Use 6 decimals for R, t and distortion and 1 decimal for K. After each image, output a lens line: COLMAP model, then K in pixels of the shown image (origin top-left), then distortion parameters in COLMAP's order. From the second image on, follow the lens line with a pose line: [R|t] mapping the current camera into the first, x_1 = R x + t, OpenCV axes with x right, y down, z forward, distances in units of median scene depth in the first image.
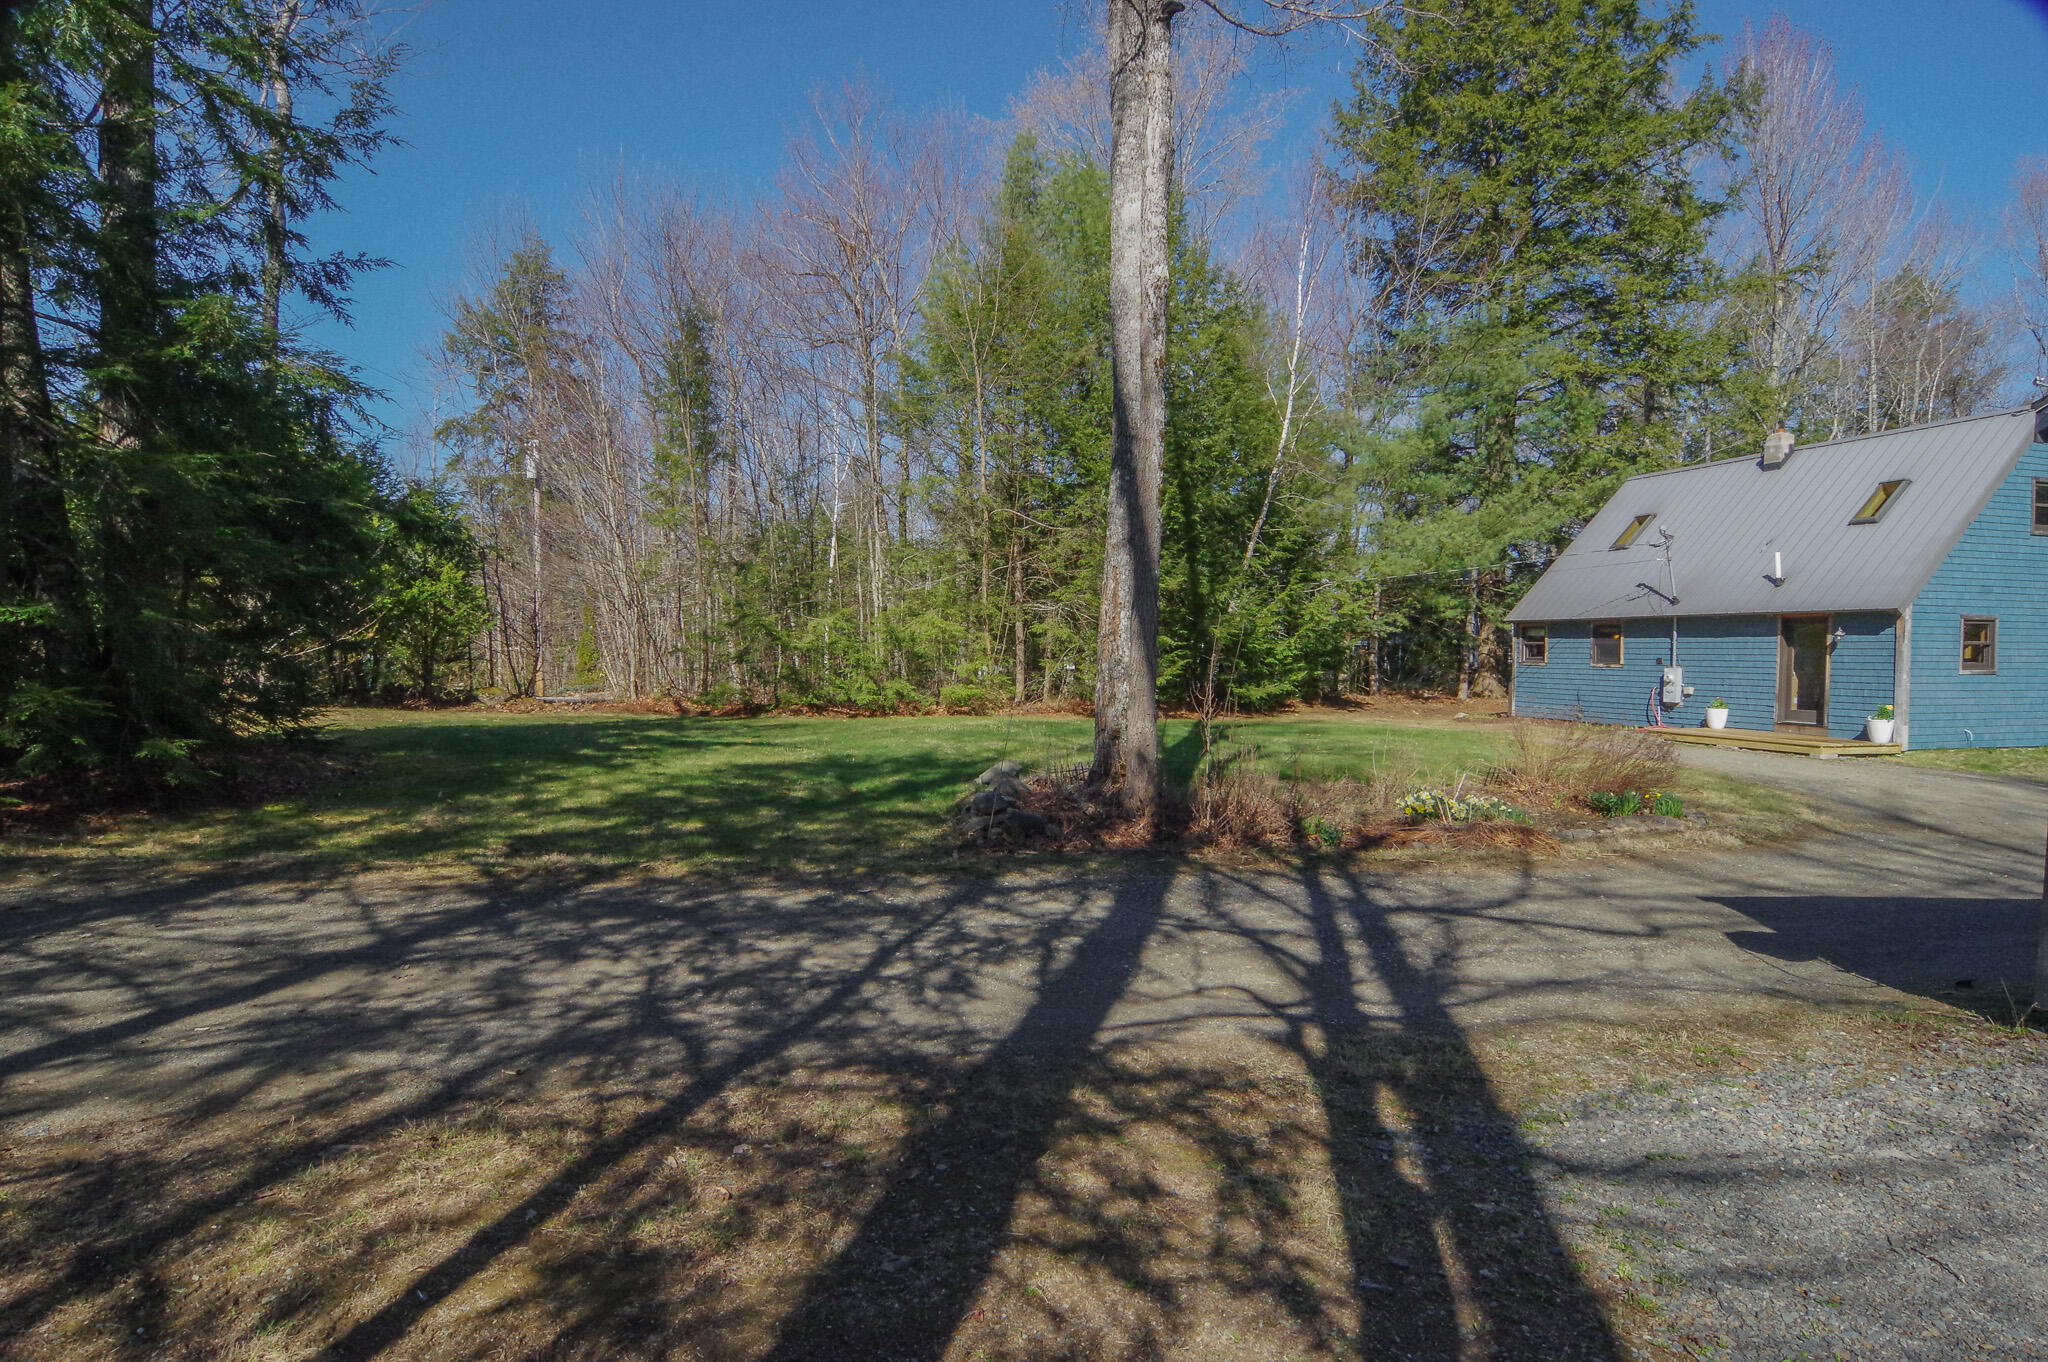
lens RADIAL K [[1090.4, 0, 1027.5], [0, 1090.4, 678.6], [0, 0, 1]] dist [-0.006872, -0.010550]
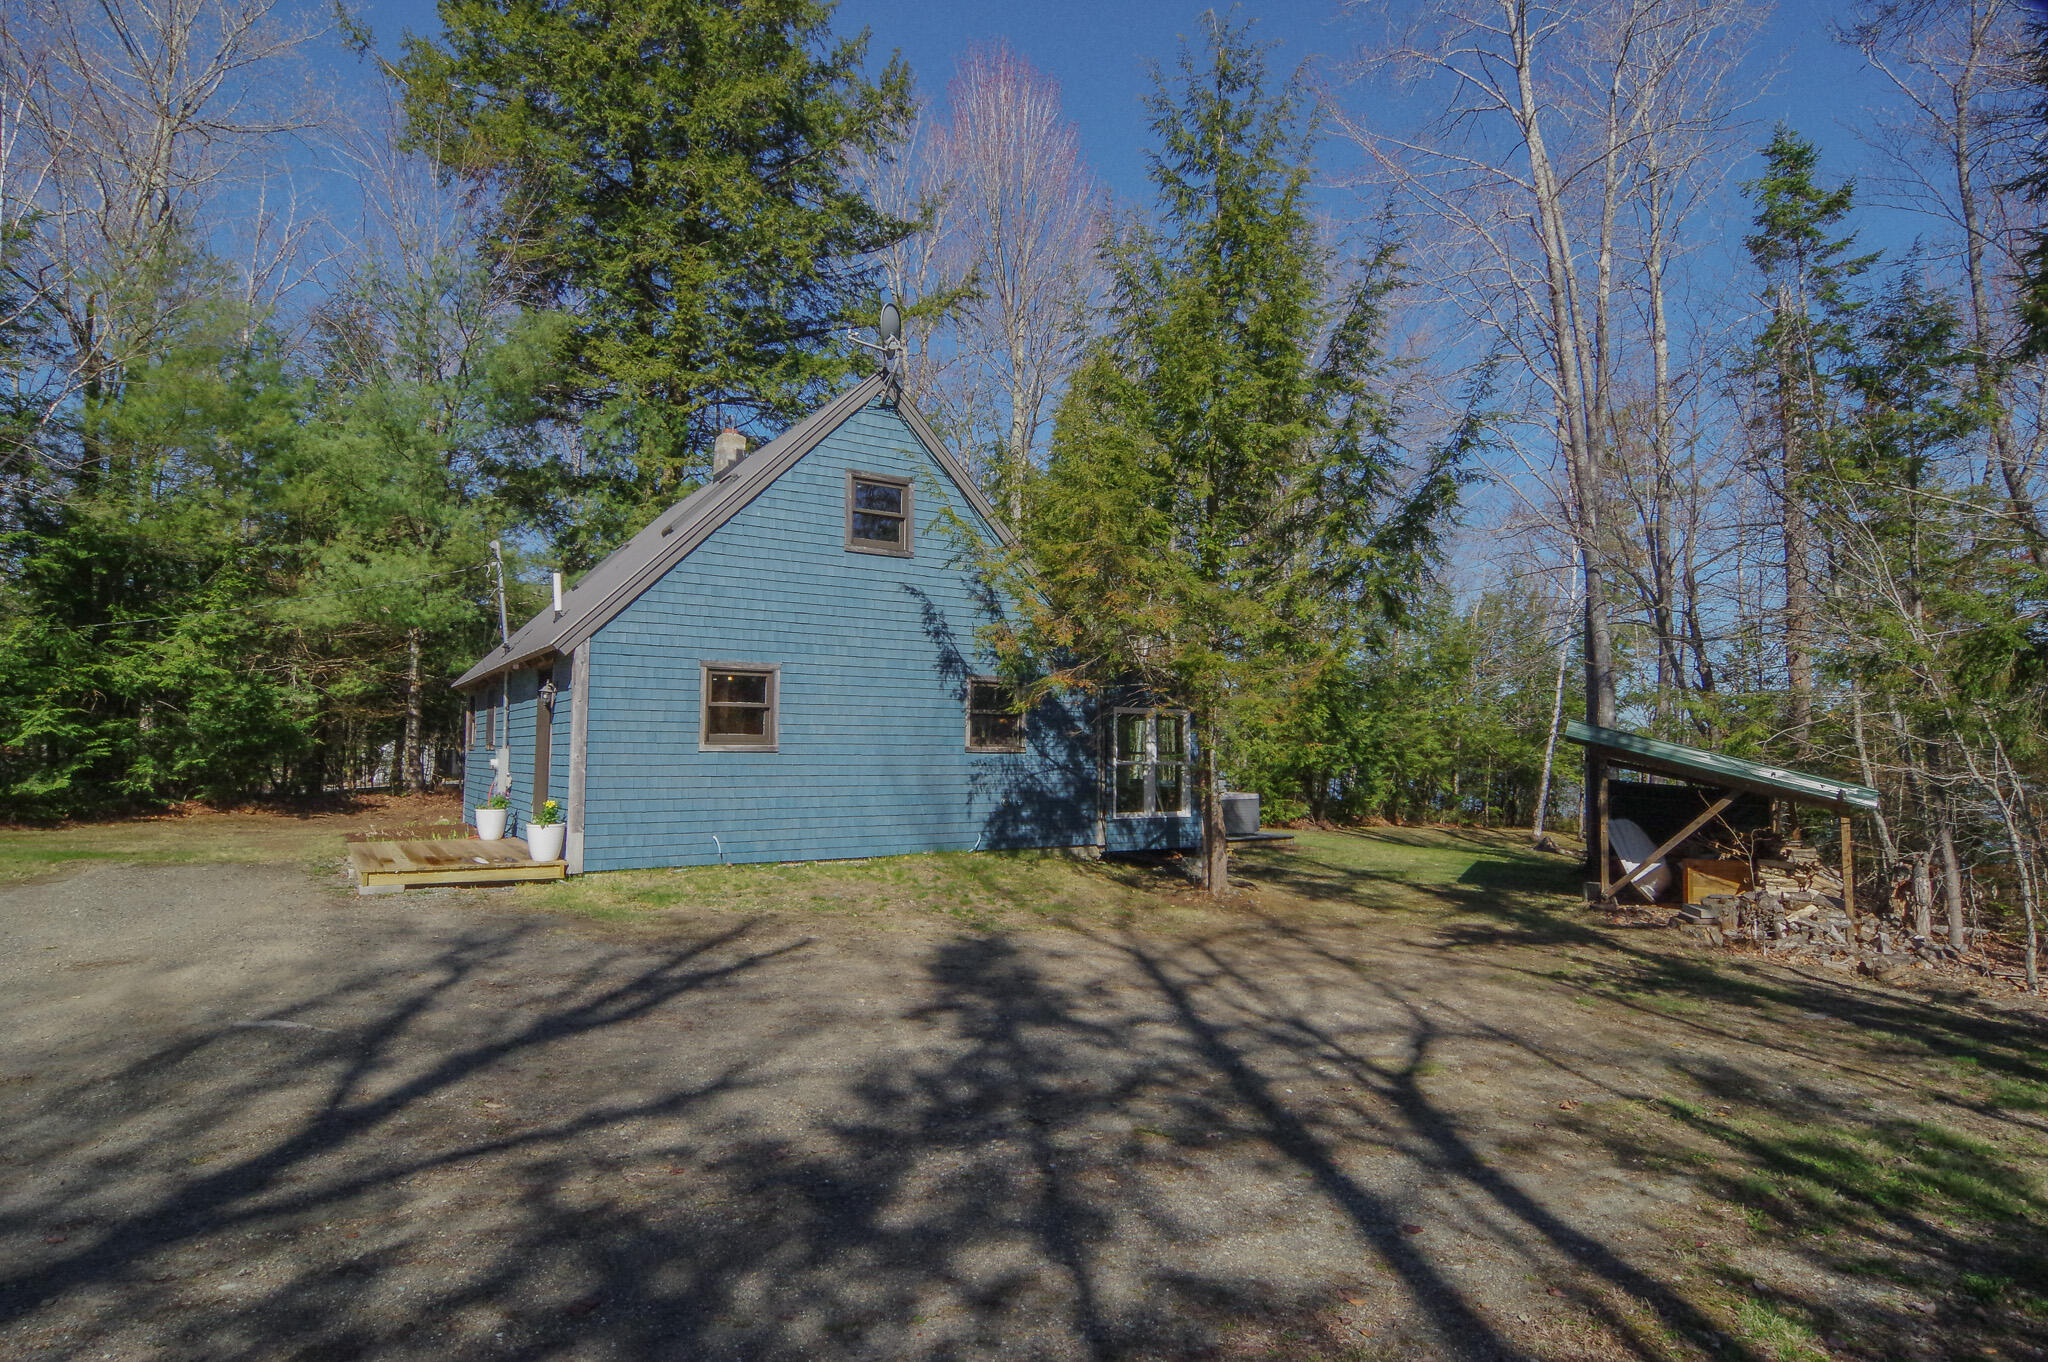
lens RADIAL K [[1090.4, 0, 1020.8], [0, 1090.4, 684.7], [0, 0, 1]] dist [-0.006872, -0.010550]
pose [[0.953709, 0.016062, 0.300301, 0.697899], [0.010458, 0.996197, -0.086496, 0.012105], [-0.300548, 0.085633, 0.949915, 0.253683]]
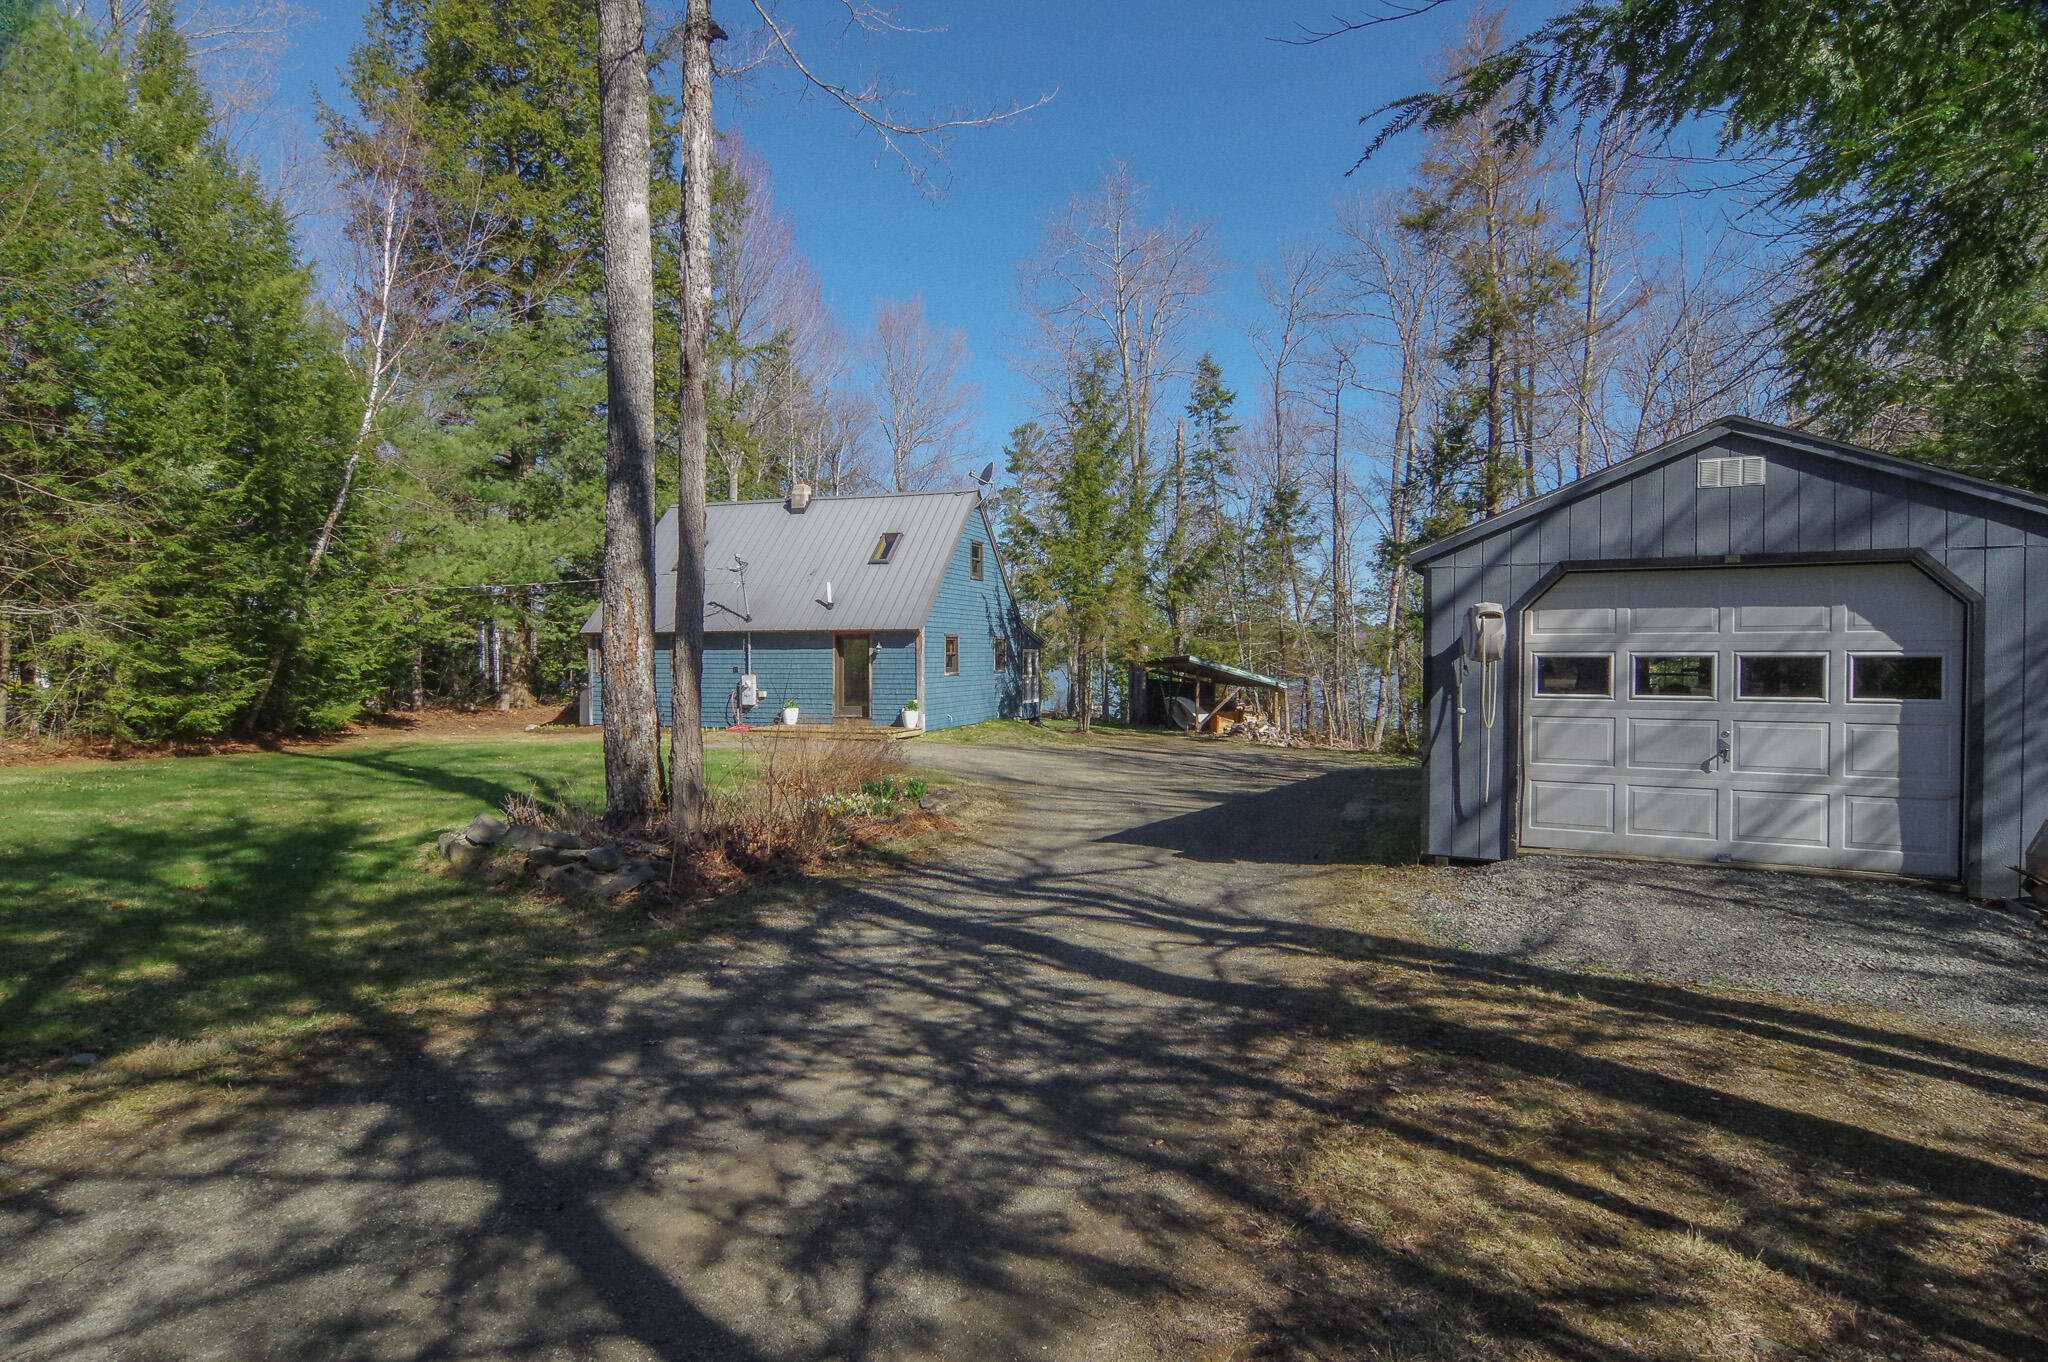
lens RADIAL K [[1090.4, 0, 1032.8], [0, 1090.4, 677.6], [0, 0, 1]] dist [-0.006872, -0.010550]
pose [[0.565539, -0.025085, 0.824340, -0.203460], [0.028702, 0.999530, 0.010726, -0.011221], [-0.824222, 0.017594, 0.565993, 0.079299]]
